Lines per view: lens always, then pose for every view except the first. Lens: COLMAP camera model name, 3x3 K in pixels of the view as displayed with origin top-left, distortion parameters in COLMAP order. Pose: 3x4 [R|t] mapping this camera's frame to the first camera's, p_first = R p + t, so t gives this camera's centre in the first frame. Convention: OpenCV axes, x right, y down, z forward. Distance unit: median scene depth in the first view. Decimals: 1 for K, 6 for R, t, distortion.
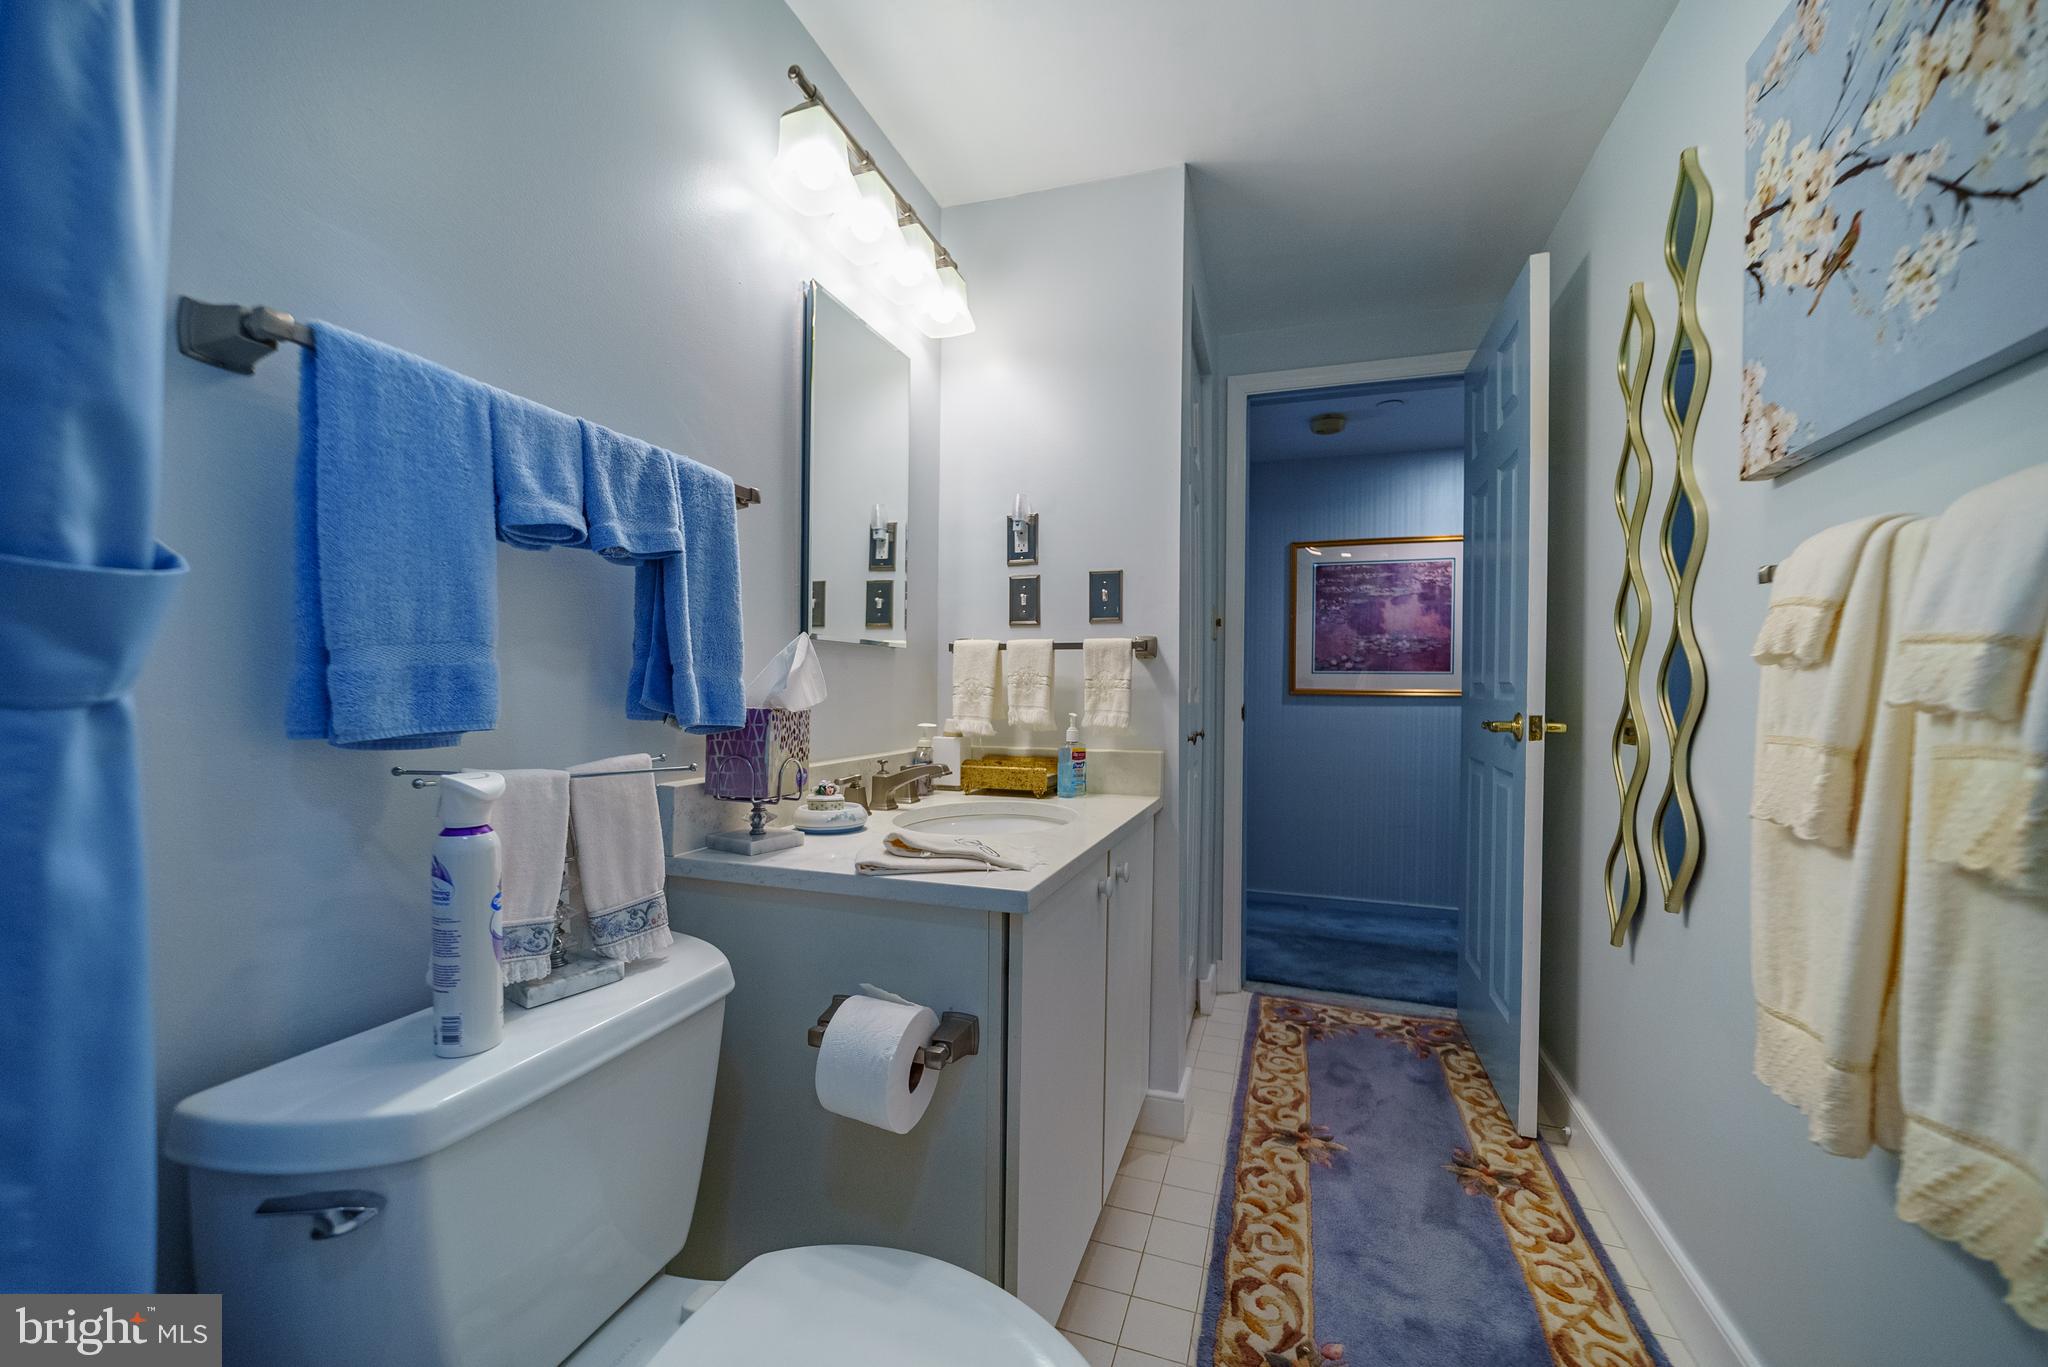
lens RADIAL K [[798.8, 0, 1039.9], [0, 798.8, 692.9], [0, 0, 1]] dist [-0.011667, 0.012324]
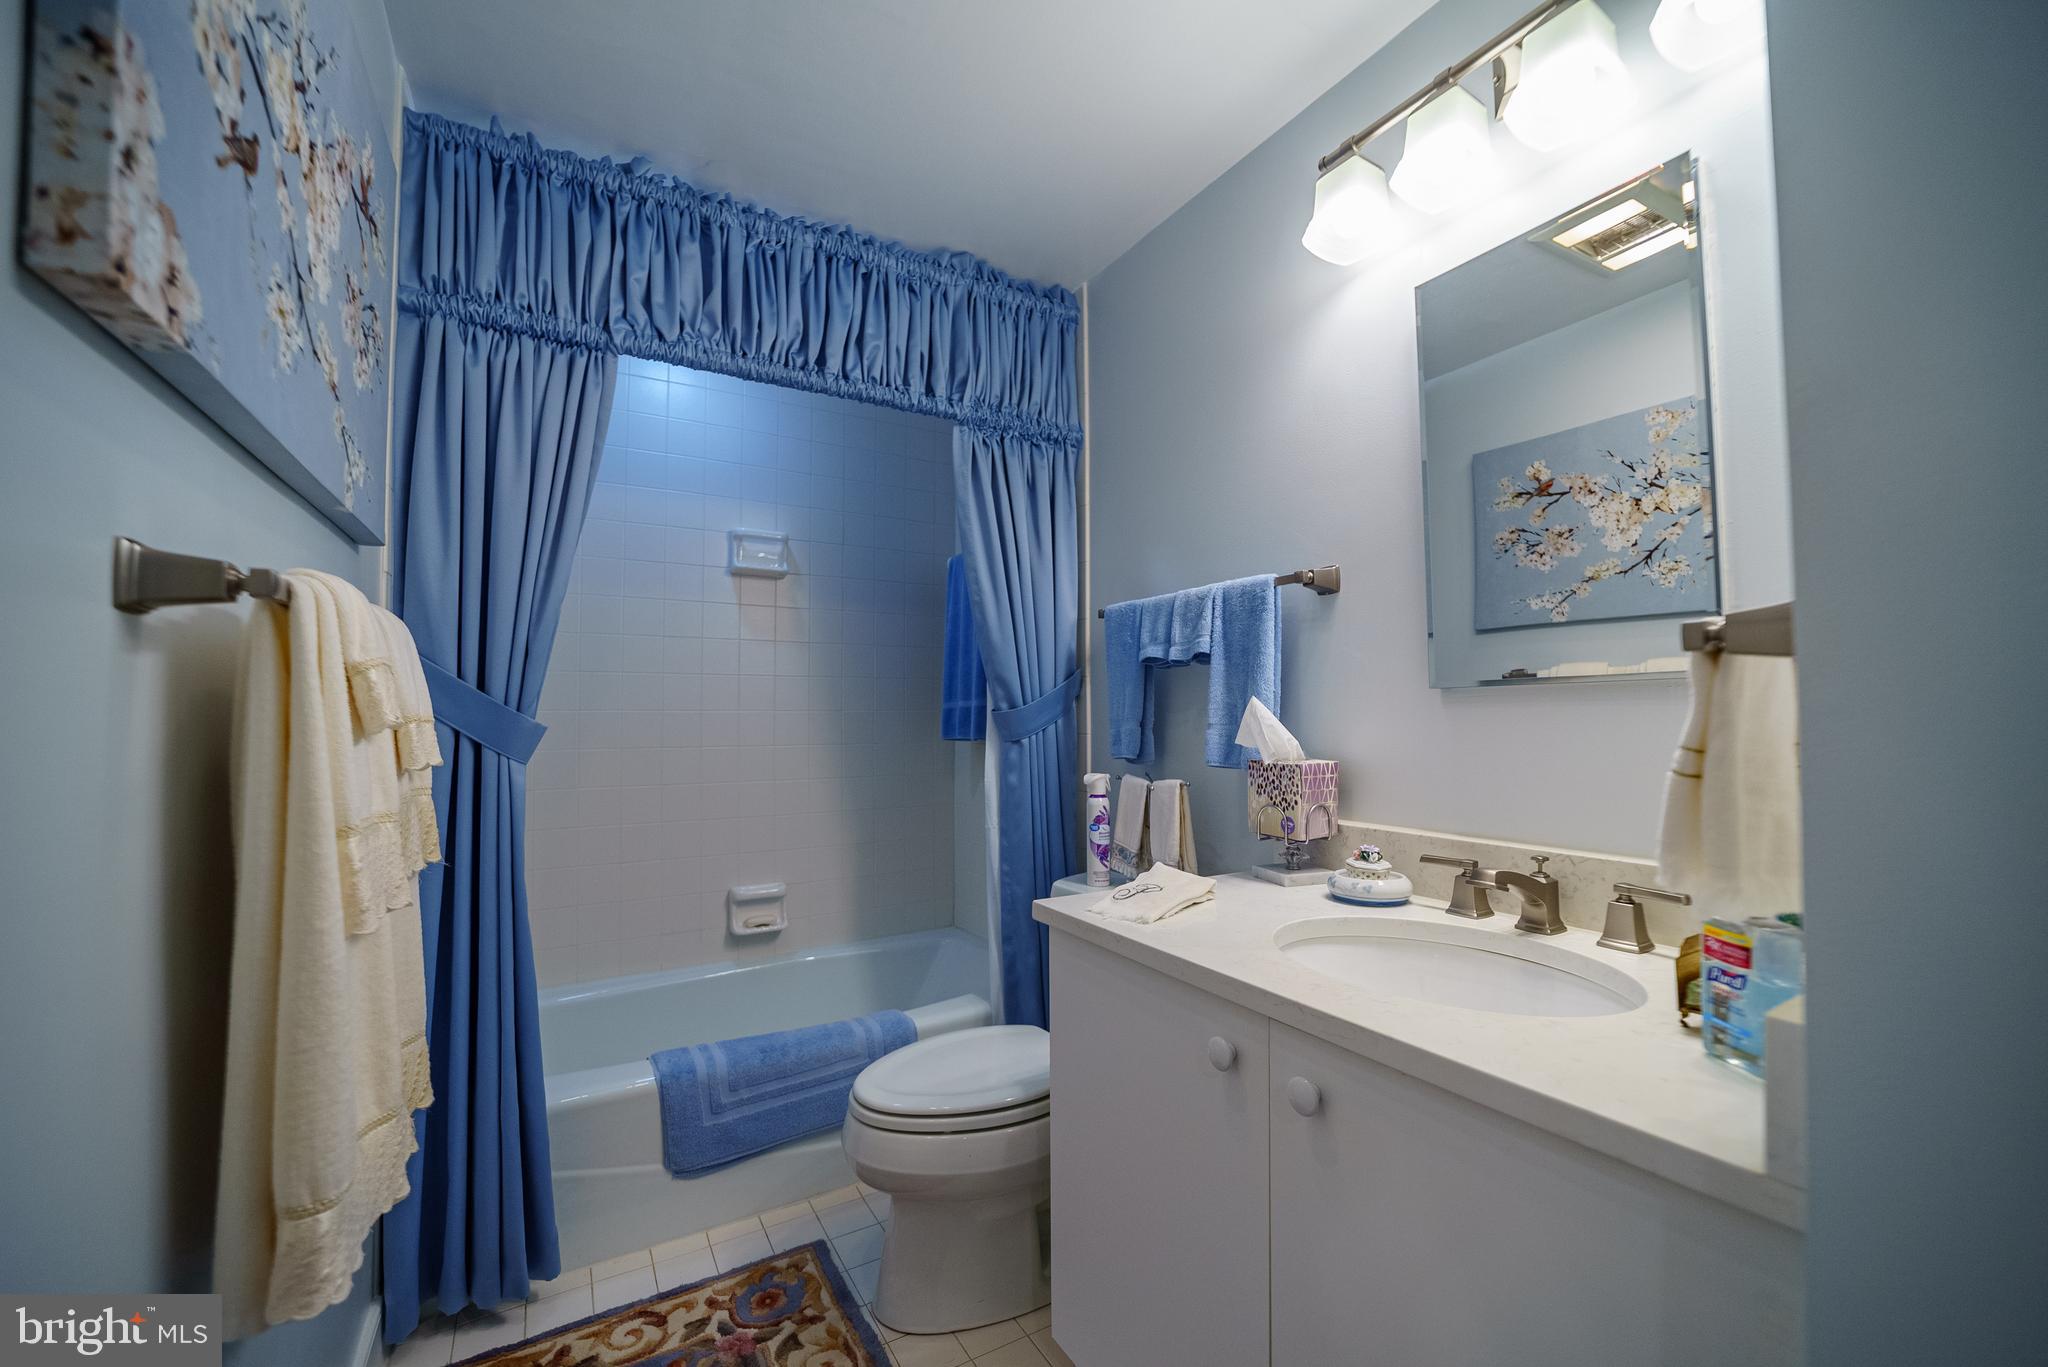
lens RADIAL K [[798.8, 0, 1039.9], [0, 798.8, 692.9], [0, 0, 1]] dist [-0.011667, 0.012324]
pose [[-0.653170, -0.035299, -0.756388, 0.758701], [-0.010023, 0.999228, -0.037977, -0.031075], [0.757145, -0.017224, -0.653020, 1.466887]]
